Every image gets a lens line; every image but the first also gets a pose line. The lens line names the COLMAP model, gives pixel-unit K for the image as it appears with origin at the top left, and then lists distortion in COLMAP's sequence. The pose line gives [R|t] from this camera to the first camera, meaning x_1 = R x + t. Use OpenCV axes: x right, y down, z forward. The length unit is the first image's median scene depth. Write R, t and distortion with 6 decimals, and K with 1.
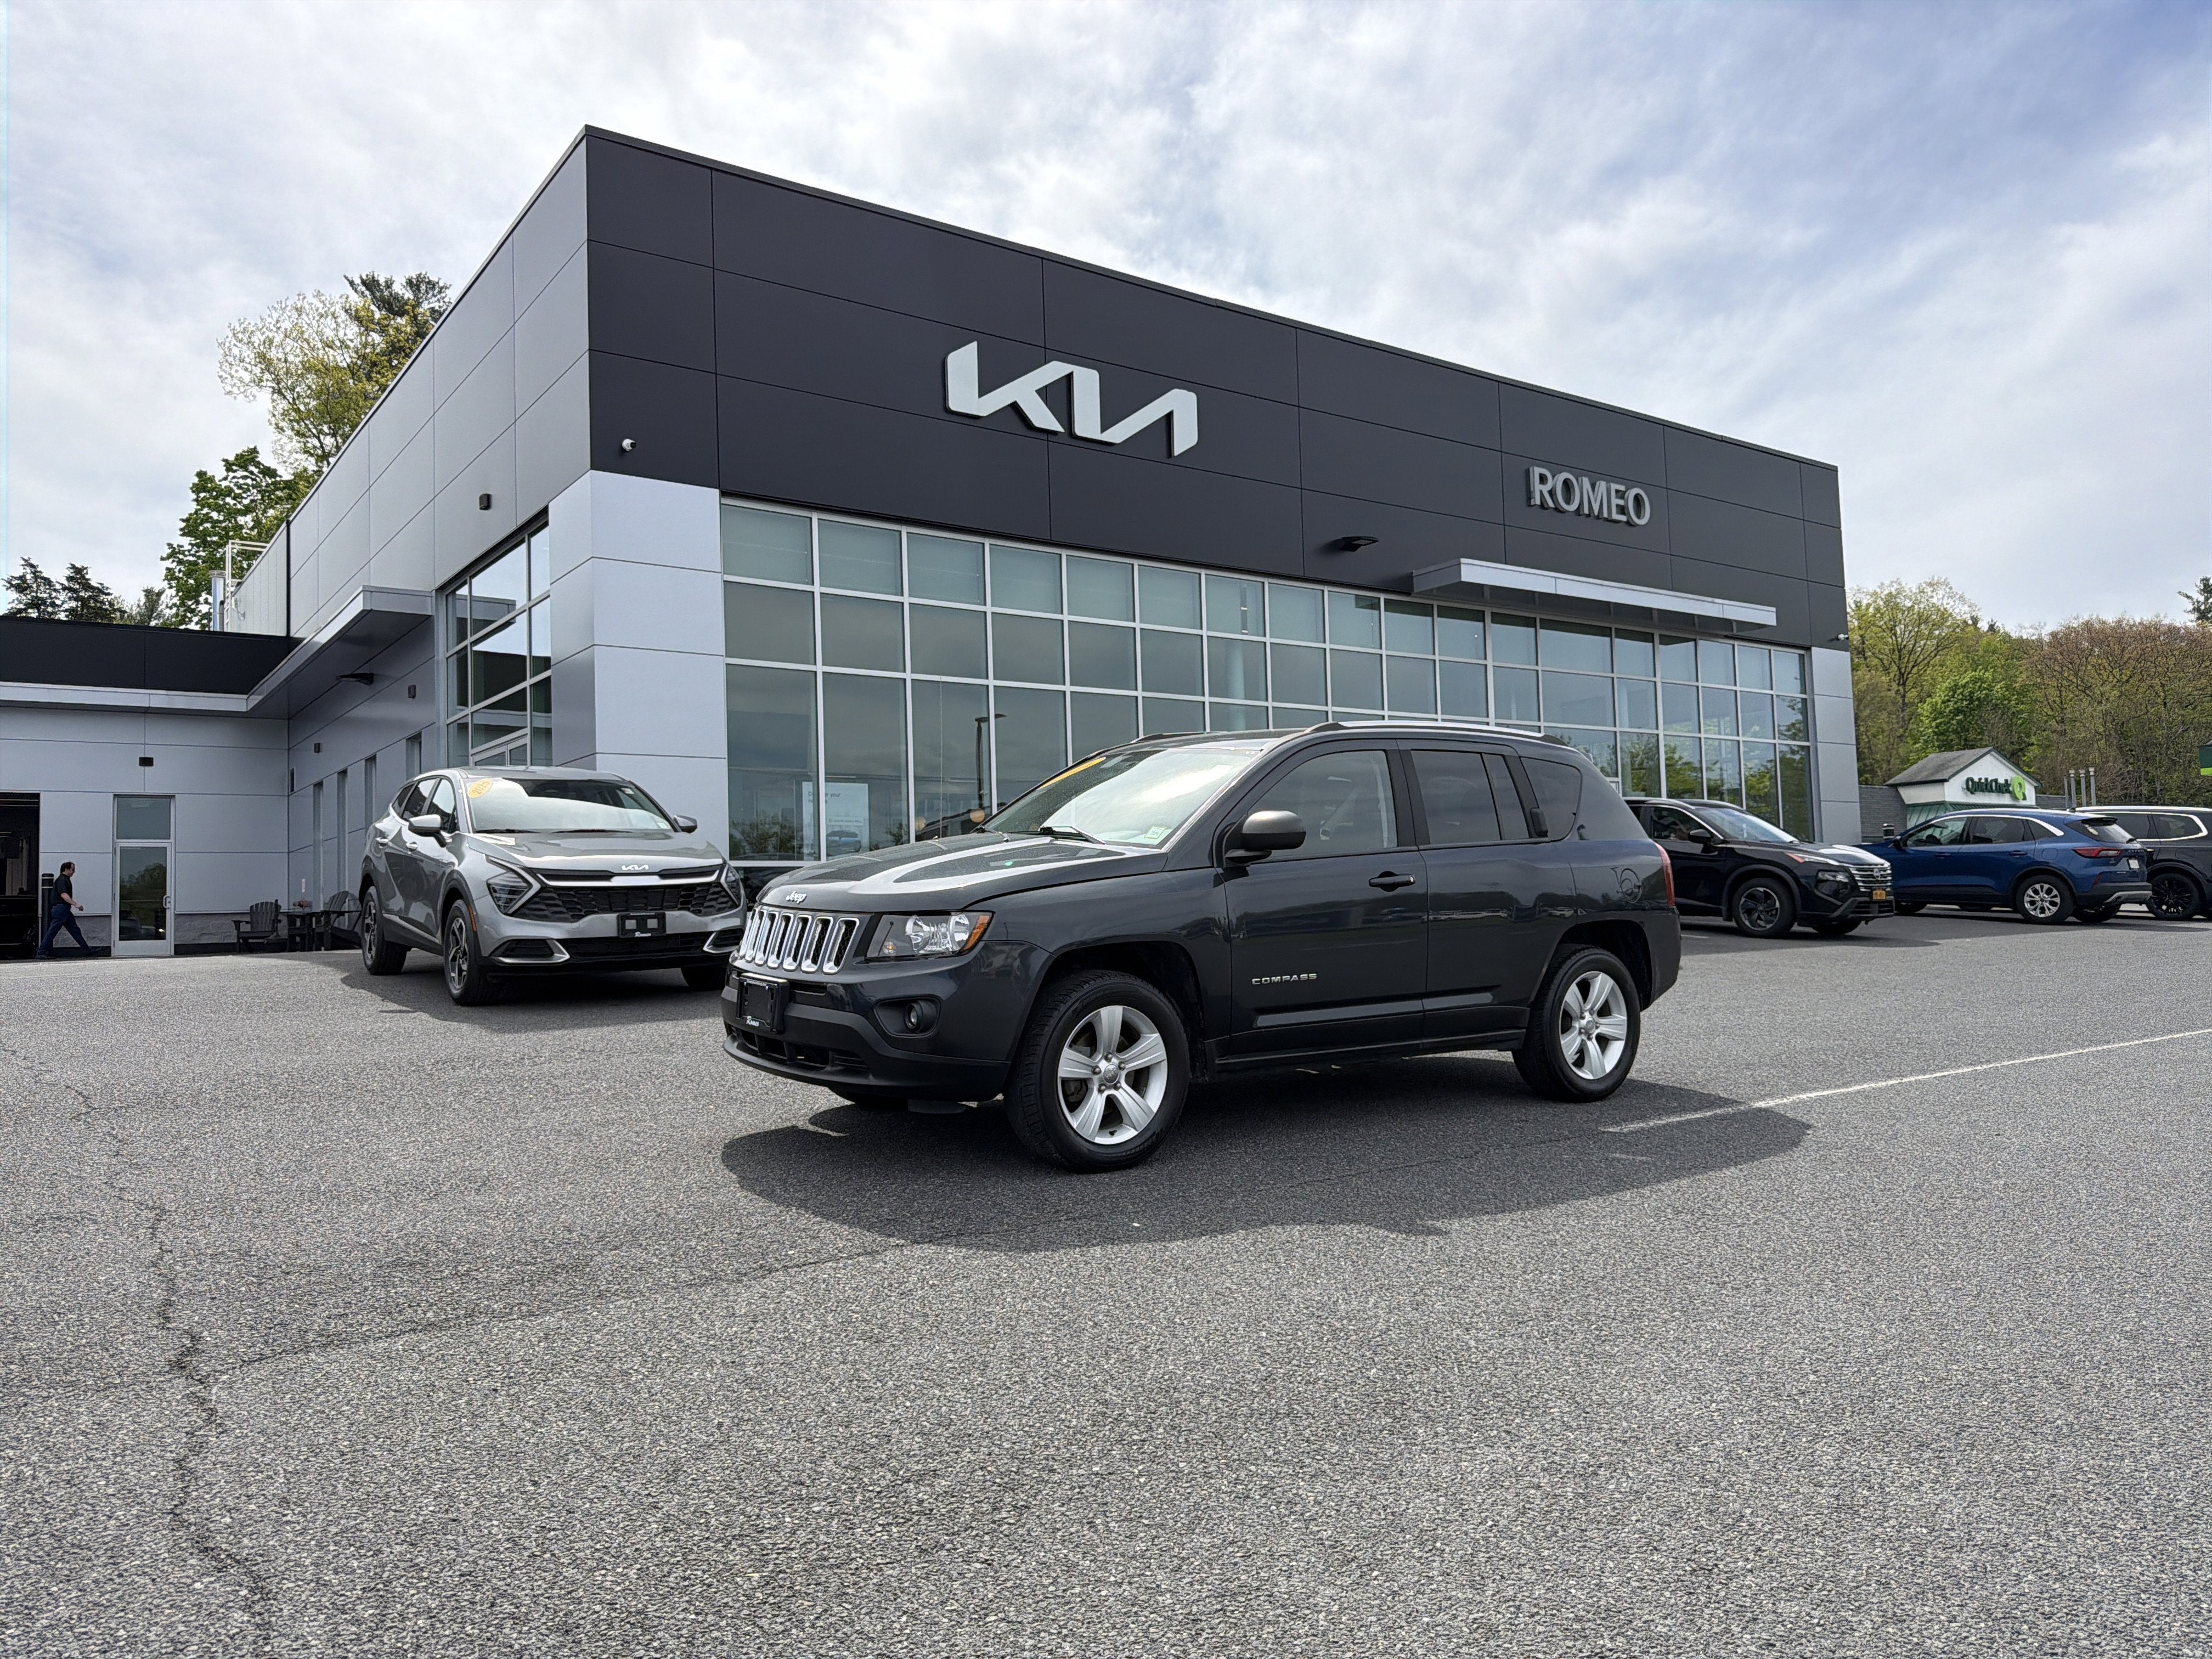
lens RADIAL K [[1554.8, 0, 1129.0], [0, 1554.8, 831.2], [0, 0, 1]] dist [0.008721, -0.025143]
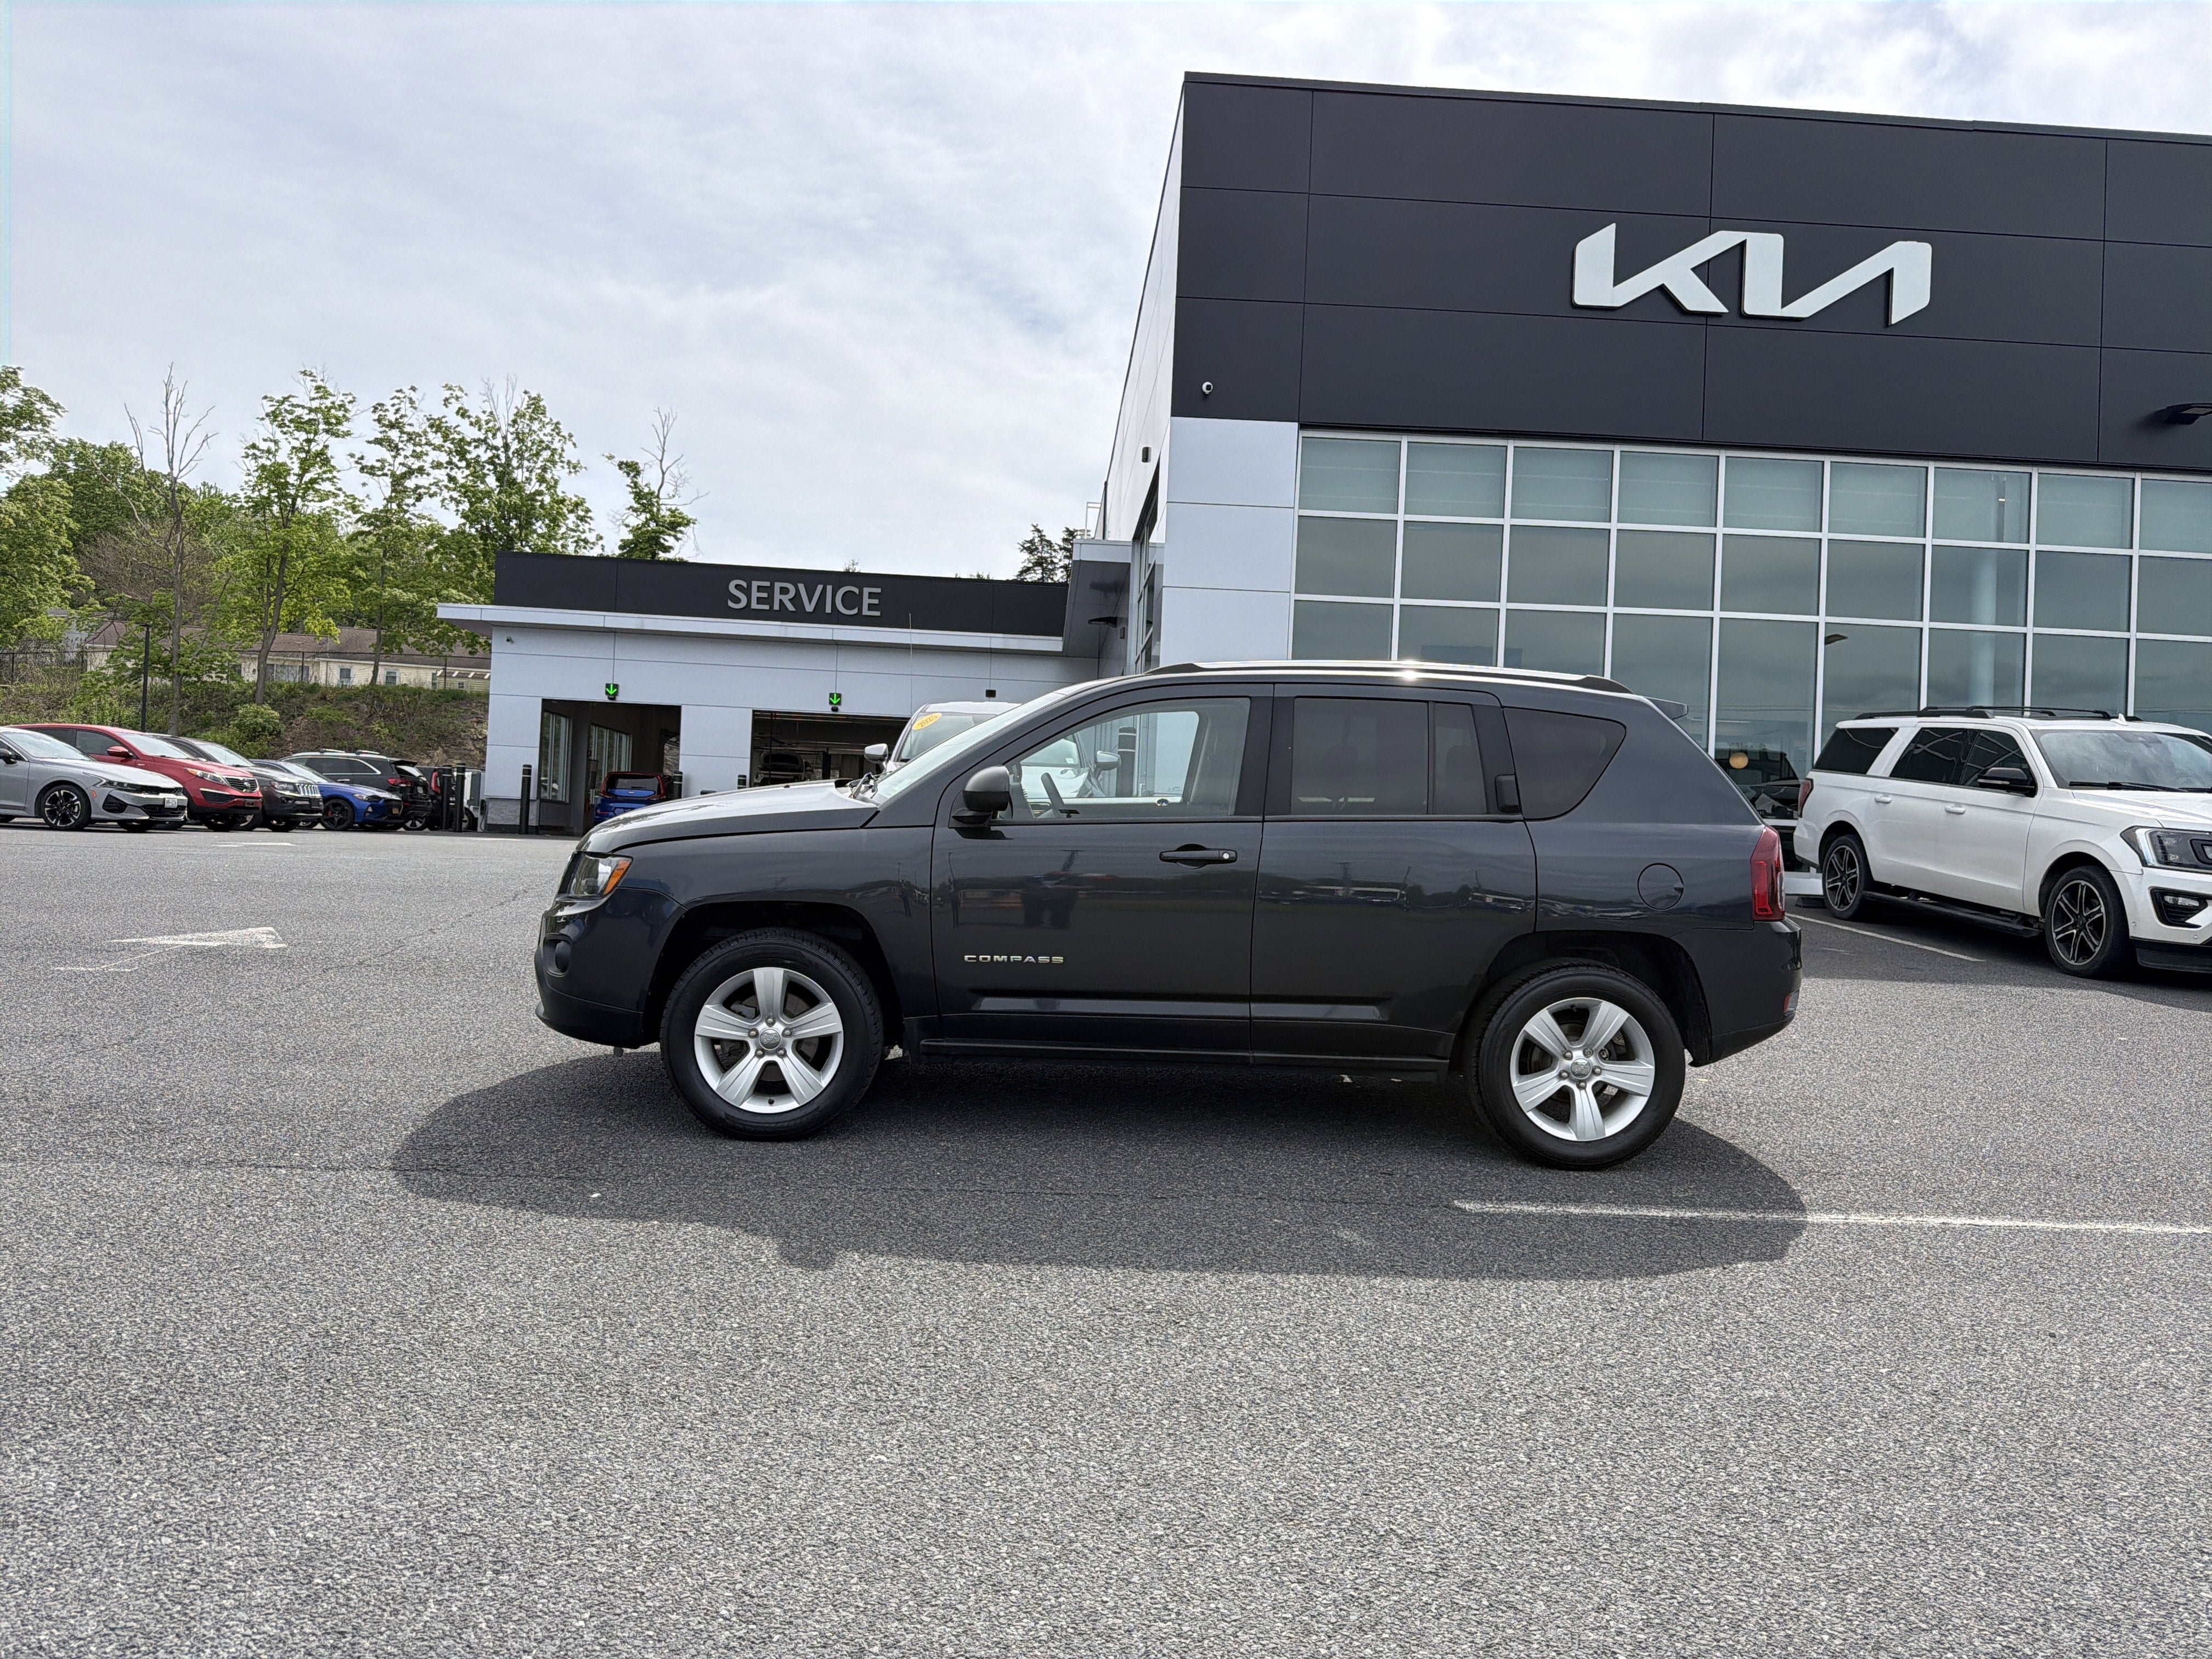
lens RADIAL K [[1571.5, 0, 1097.4], [0, 1571.5, 823.6], [0, 0, 1]] dist [0.058652, -0.088956]
pose [[0.824788, 0.052134, -0.563034, 0.193201], [-0.032297, 0.998458, 0.045140, -0.006688], [0.564519, -0.019047, 0.825200, 0.092752]]
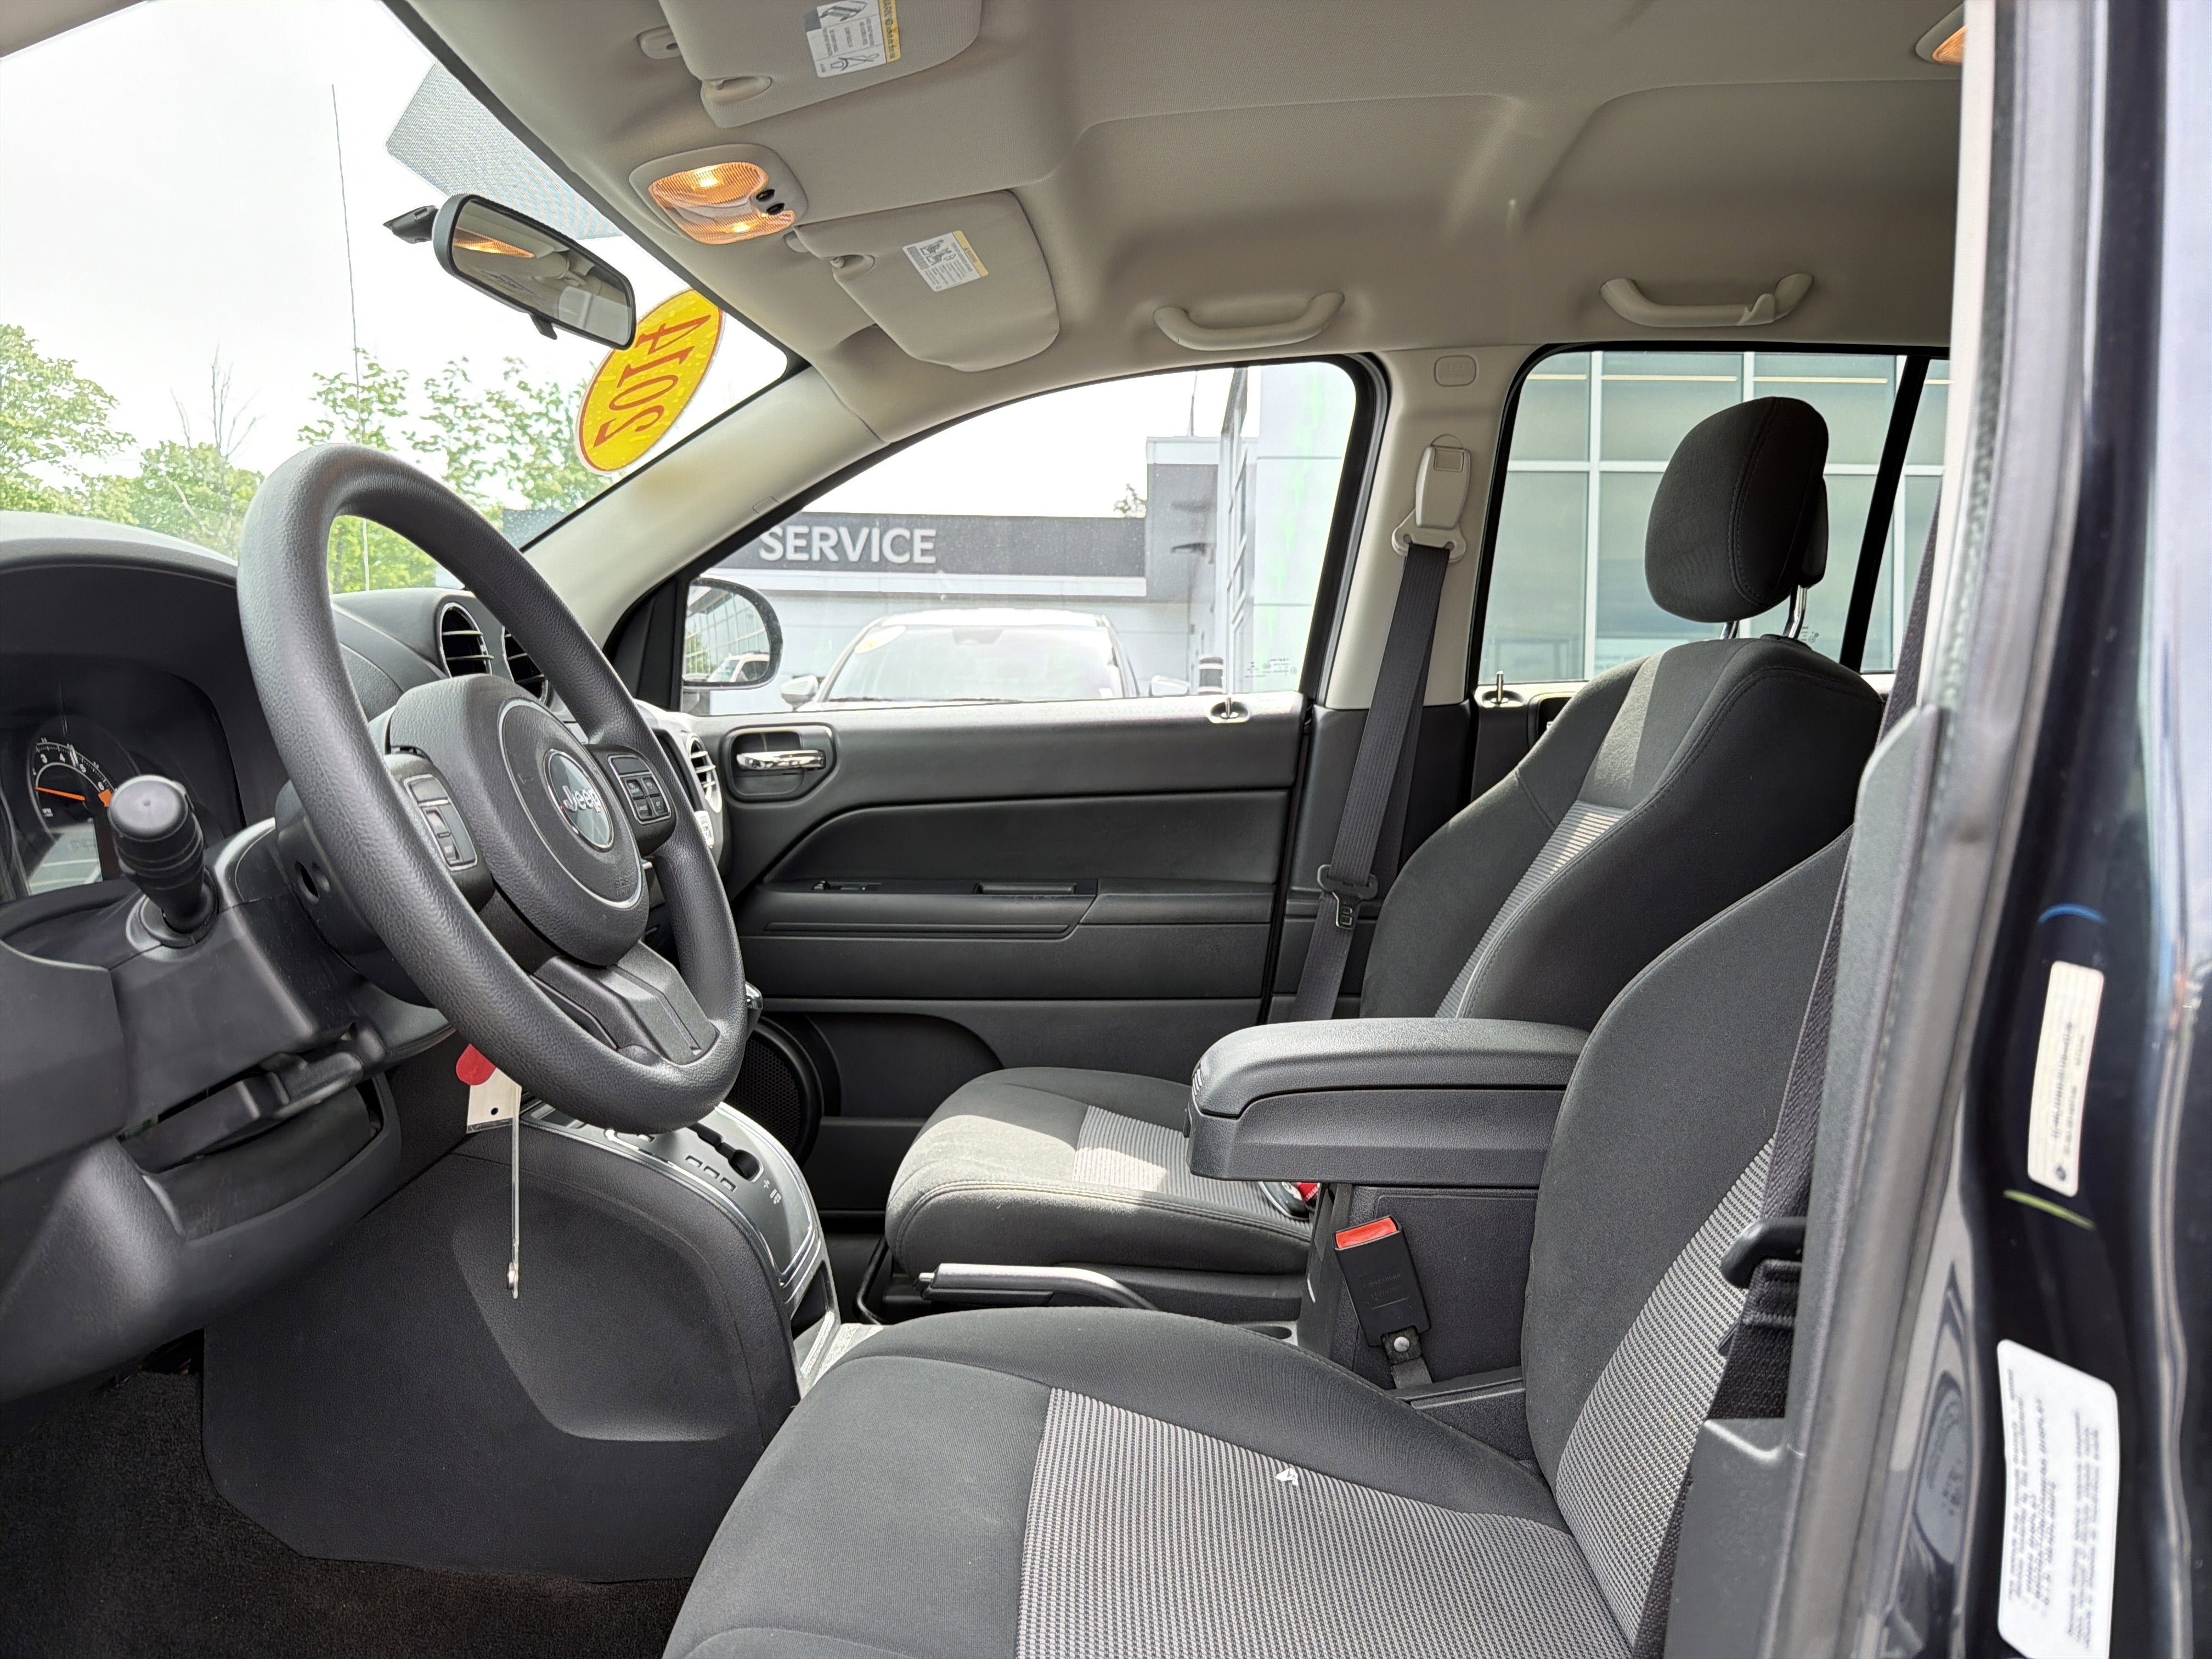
lens RADIAL K [[1571.5, 0, 1097.4], [0, 1571.5, 823.6], [0, 0, 1]] dist [0.058652, -0.088956]
pose [[0.785908, 0.037269, -0.617220, 0.055329], [0.001376, 0.998074, 0.062018, 0.009043], [0.618342, -0.049590, 0.784343, 0.317391]]
